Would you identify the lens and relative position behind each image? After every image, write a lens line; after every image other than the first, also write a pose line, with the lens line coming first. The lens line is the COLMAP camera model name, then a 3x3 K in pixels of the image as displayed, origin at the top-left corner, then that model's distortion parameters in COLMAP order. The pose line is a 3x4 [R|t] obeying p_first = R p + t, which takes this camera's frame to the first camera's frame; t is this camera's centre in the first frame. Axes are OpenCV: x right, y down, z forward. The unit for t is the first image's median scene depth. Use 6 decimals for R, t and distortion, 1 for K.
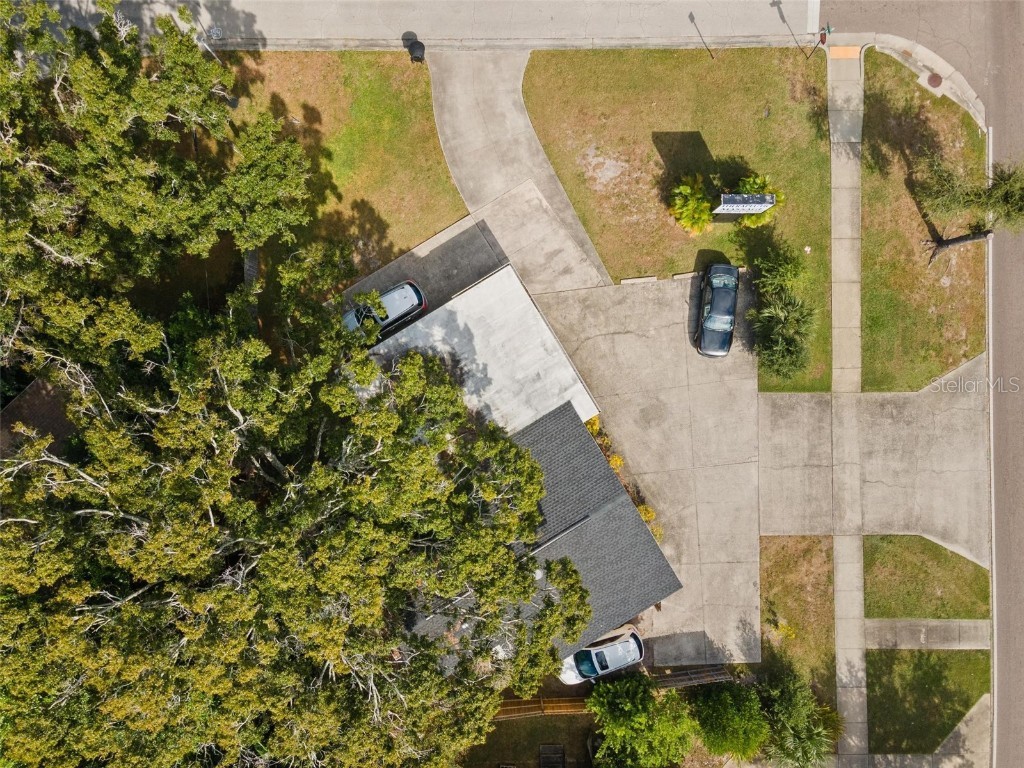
lens RADIAL K [[749.5, 0, 512.0], [0, 749.5, 384.0], [0, 0, 1]] dist [0.044412, 0.003894]
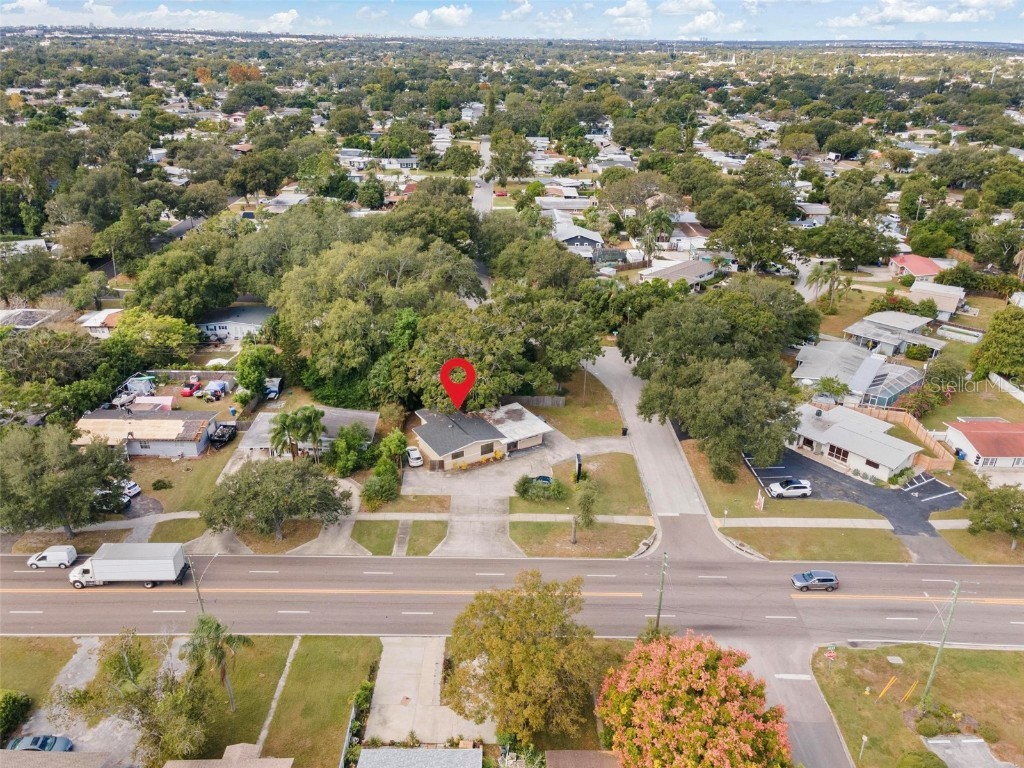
lens RADIAL K [[749.5, 0, 512.0], [0, 749.5, 384.0], [0, 0, 1]] dist [0.044412, 0.003894]
pose [[-0.002359, 0.408149, -0.912912, 2.420825], [-0.999708, -0.022916, -0.007662, 0.029919], [-0.024047, 0.912628, 0.408084, -0.343827]]
